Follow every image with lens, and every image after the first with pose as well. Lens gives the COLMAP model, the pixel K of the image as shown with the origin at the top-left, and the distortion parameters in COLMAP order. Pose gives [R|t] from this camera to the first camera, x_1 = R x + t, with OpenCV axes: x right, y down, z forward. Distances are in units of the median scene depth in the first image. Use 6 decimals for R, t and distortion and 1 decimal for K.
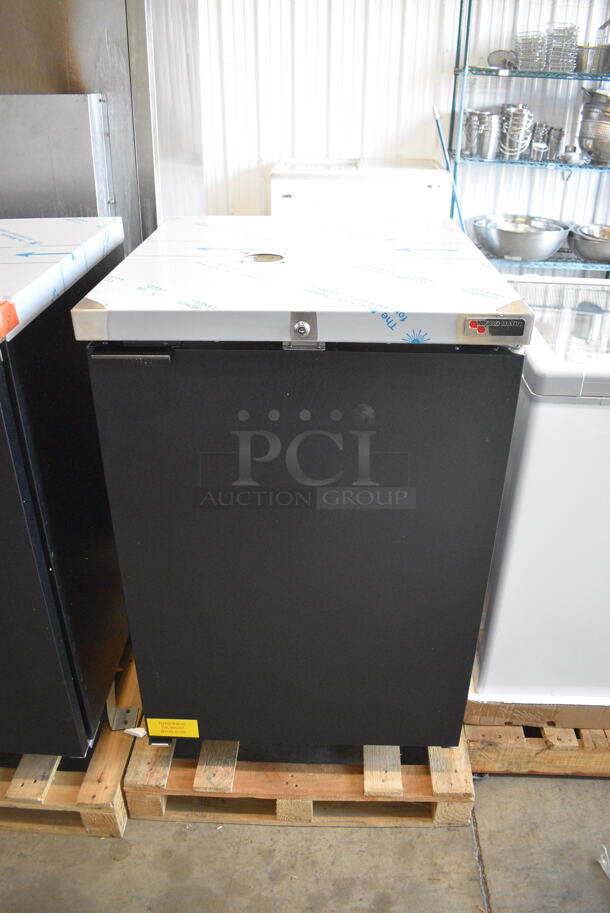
lens RADIAL K [[710.5, 0, 305.0], [0, 710.5, 456.5], [0, 0, 1]] dist [-0.090680, 0.004953]
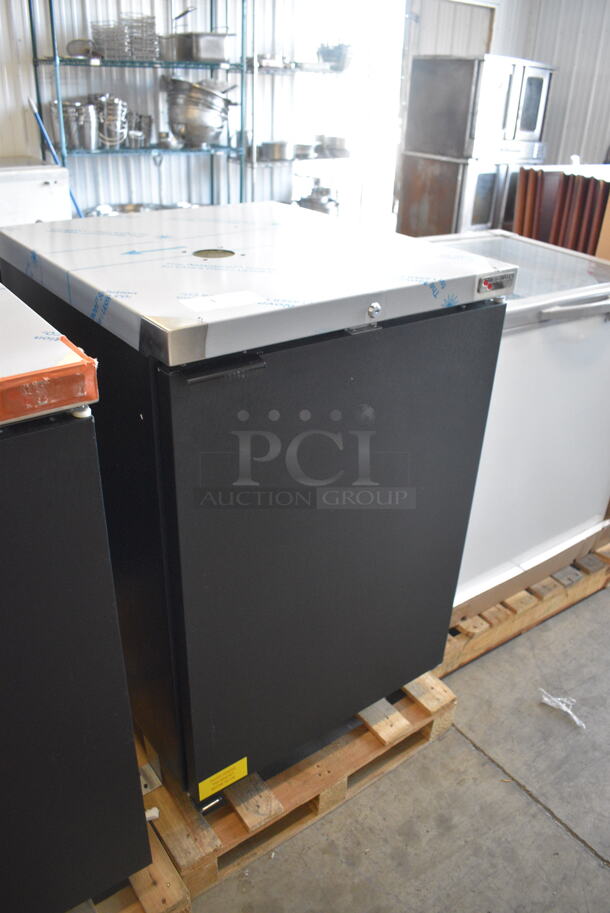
lens RADIAL K [[707.7, 0, 305.0], [0, 707.7, 456.5], [0, 0, 1]] dist [-0.091720, 0.007474]
pose [[0.783324, -0.275970, 0.556995, -0.461354], [0.269367, 0.958246, 0.095952, -0.067066], [-0.560218, 0.074875, 0.824954, 0.154741]]
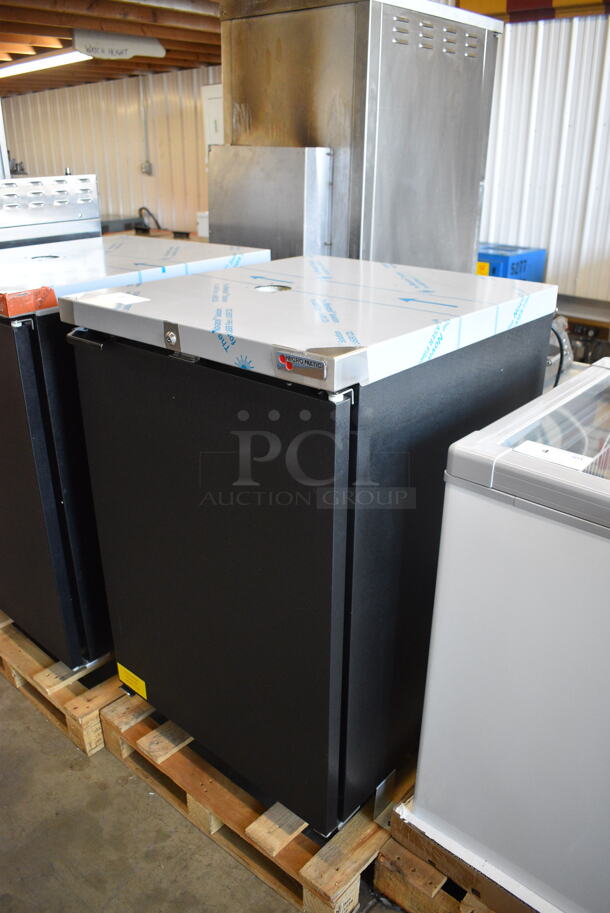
lens RADIAL K [[707.7, 0, 305.0], [0, 707.7, 456.5], [0, 0, 1]] dist [-0.091720, 0.007474]
pose [[0.774077, 0.252047, -0.580756, 0.556904], [-0.304175, 0.952583, 0.007991, -0.049525], [0.555232, 0.170466, 0.814038, 0.161427]]
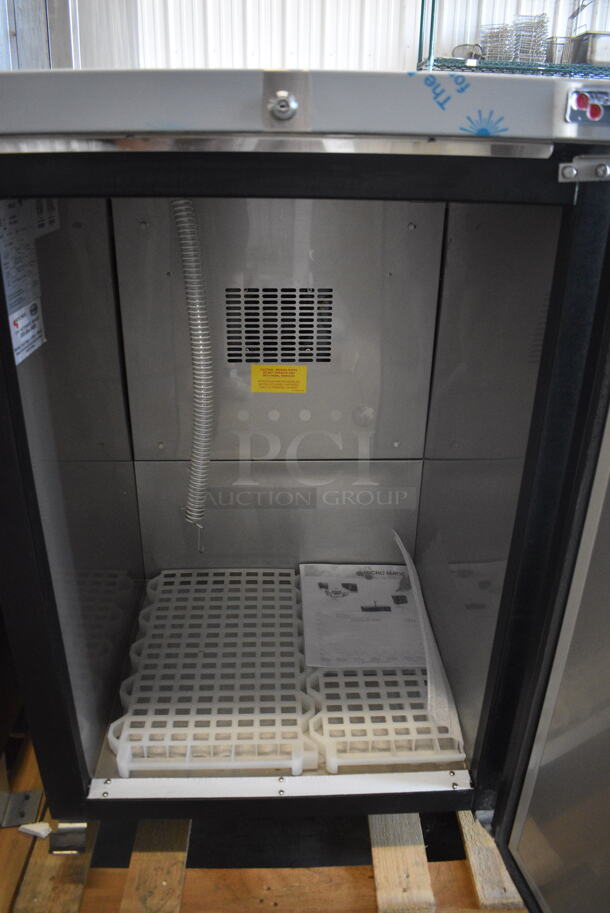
lens RADIAL K [[707.7, 0, 305.0], [0, 707.7, 456.5], [0, 0, 1]] dist [-0.091720, 0.007474]
pose [[0.997777, -0.018778, 0.063945, -0.017473], [0.022970, 0.997590, -0.065465, 0.085602], [-0.062562, 0.066788, 0.995804, 0.312114]]
